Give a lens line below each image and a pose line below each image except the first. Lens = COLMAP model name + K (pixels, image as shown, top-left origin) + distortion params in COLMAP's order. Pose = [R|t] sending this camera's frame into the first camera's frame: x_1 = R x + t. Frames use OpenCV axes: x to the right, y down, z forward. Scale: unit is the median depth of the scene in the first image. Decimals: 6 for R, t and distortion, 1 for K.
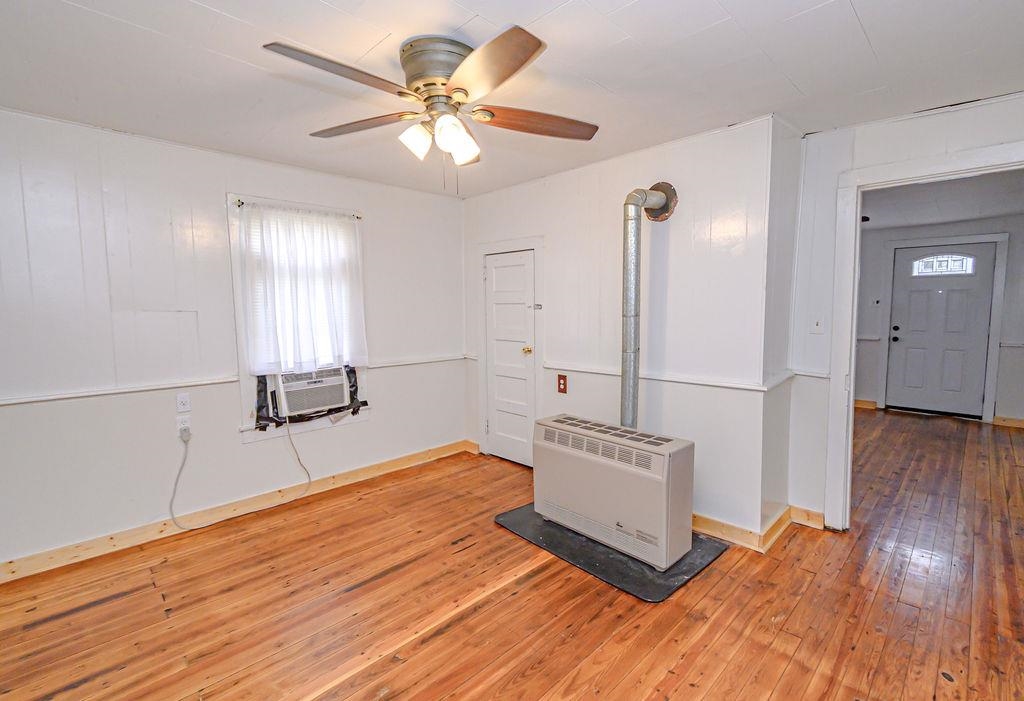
lens RADIAL K [[458.7, 0, 512.0], [0, 458.7, 350.5], [0, 0, 1]] dist [-0.001063, -0.000193]
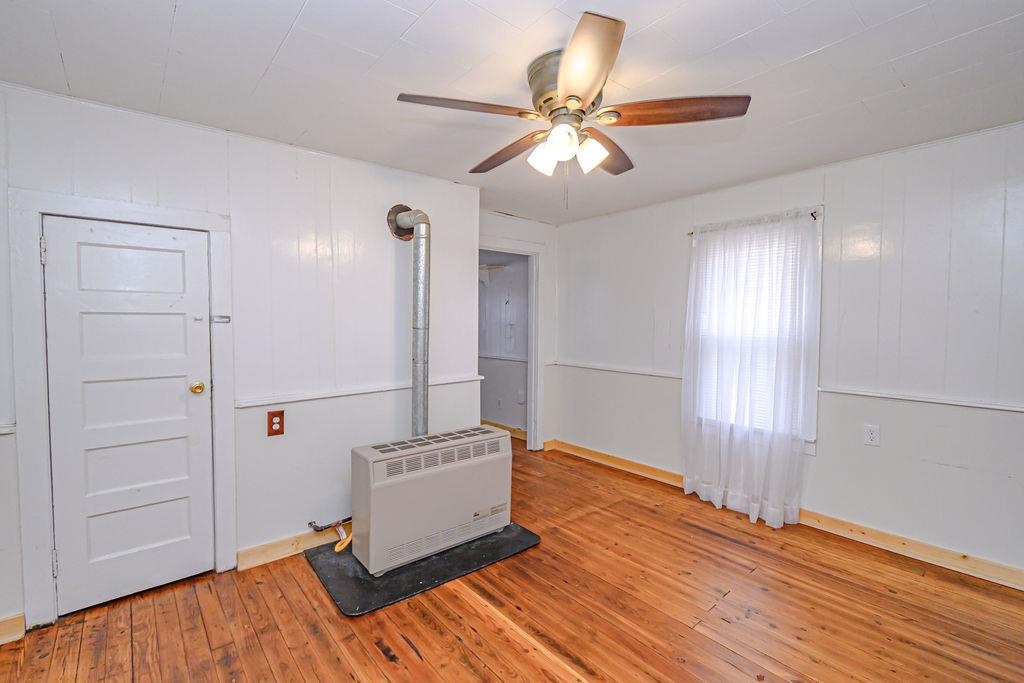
lens RADIAL K [[462.7, 0, 512.0], [0, 462.7, 341.5], [0, 0, 1]] dist [-0.000883, -0.000456]
pose [[0.076847, -0.047475, 0.995912, -0.803273], [0.095428, 0.994630, 0.040051, -0.069682], [-0.992466, 0.091960, 0.080965, 0.734418]]
